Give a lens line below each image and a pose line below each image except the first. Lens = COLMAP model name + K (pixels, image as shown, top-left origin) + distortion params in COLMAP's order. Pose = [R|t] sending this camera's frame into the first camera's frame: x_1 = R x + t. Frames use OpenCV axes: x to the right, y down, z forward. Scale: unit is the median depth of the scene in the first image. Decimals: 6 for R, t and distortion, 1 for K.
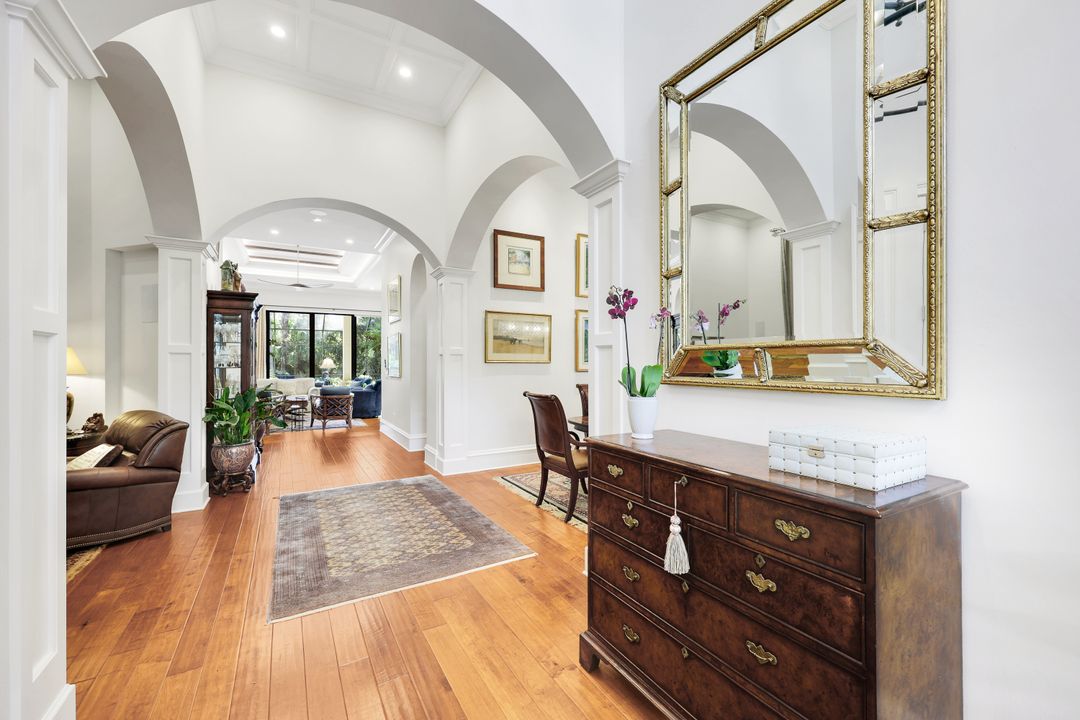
lens RADIAL K [[437.6, 0, 540.0], [0, 437.6, 360.0], [0, 0, 1]] dist [-0.002371, -0.000156]
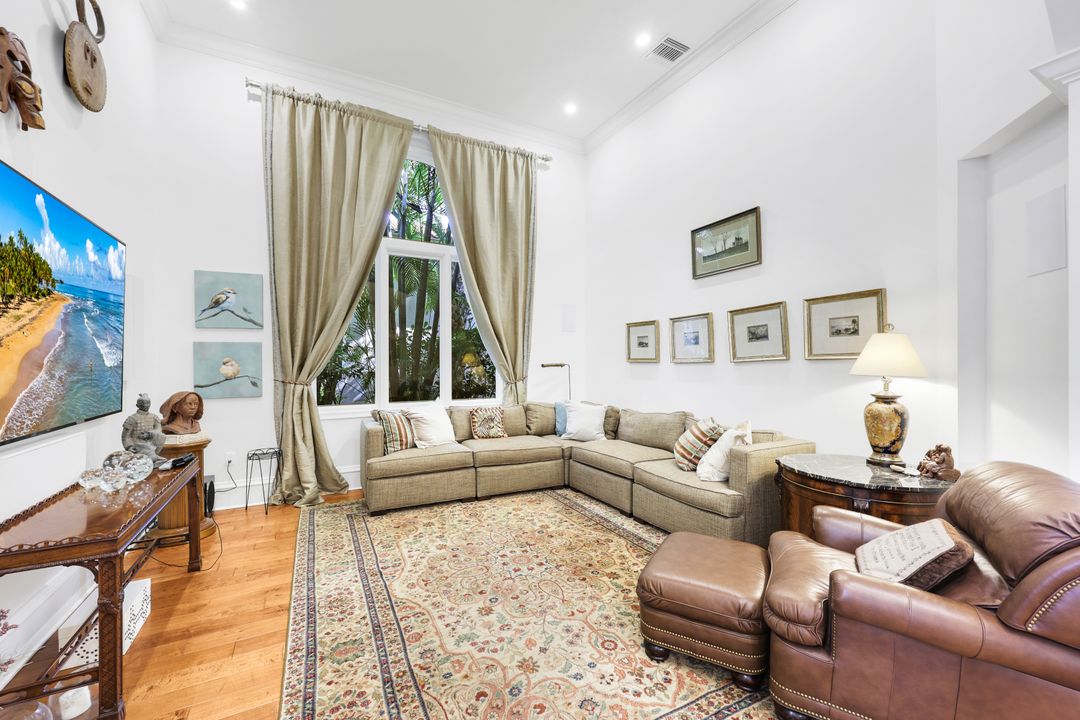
lens RADIAL K [[437.6, 0, 540.0], [0, 437.6, 360.0], [0, 0, 1]] dist [-0.002371, -0.000156]
pose [[-0.024568, 0.000837, -0.999698, -0.437867], [-0.001766, 0.999998, 0.000880, 0.011425], [0.999697, 0.001787, -0.024566, 0.495182]]
